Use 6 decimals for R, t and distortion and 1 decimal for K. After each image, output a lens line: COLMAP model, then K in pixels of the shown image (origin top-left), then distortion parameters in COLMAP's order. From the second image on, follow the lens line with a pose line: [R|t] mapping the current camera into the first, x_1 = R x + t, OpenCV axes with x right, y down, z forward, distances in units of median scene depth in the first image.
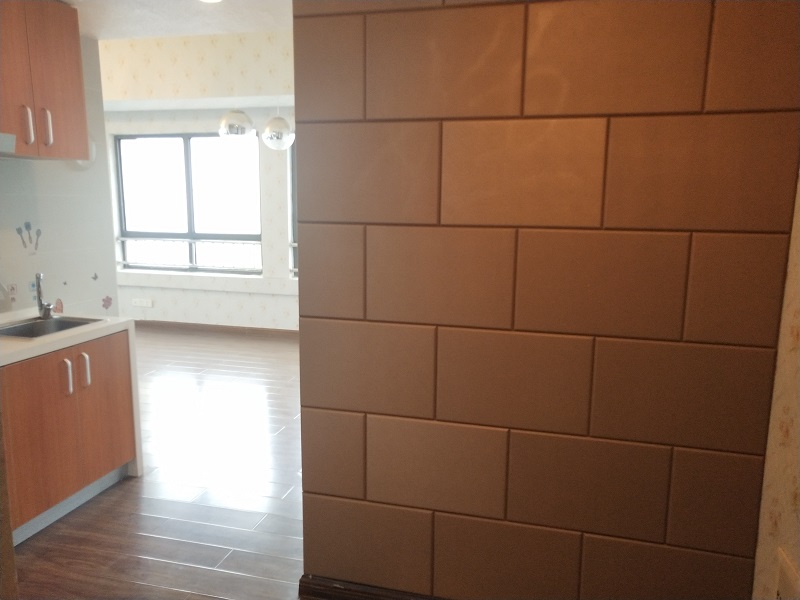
lens RADIAL K [[570.1, 0, 400.0], [0, 570.1, 300.0], [0, 0, 1]] dist [0.006363, 0.003433]
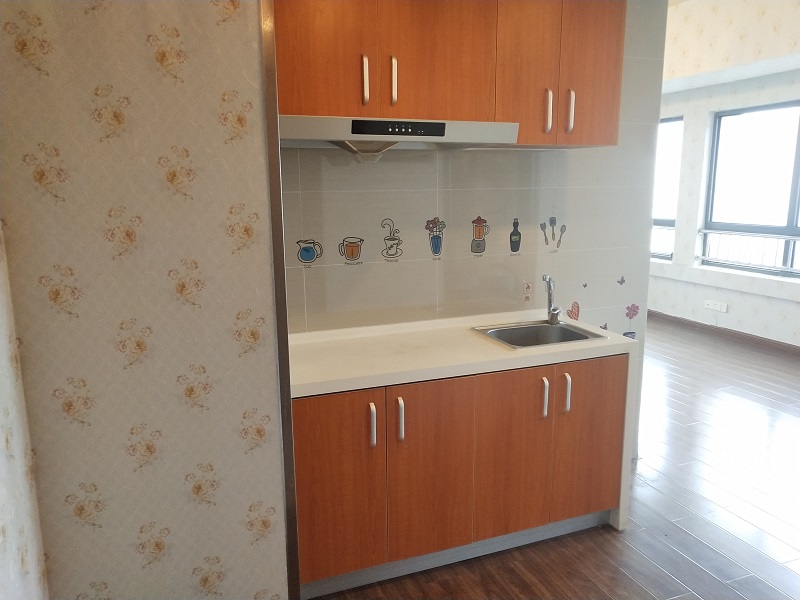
lens RADIAL K [[604.6, 0, 400.2], [0, 604.6, 307.0], [0, 0, 1]] dist [0.002186, 0.006337]
pose [[0.583743, 0.141346, -0.799541, 0.007547], [-0.120748, 0.988893, 0.086663, -0.046870], [0.802910, 0.045954, 0.594327, 0.223311]]
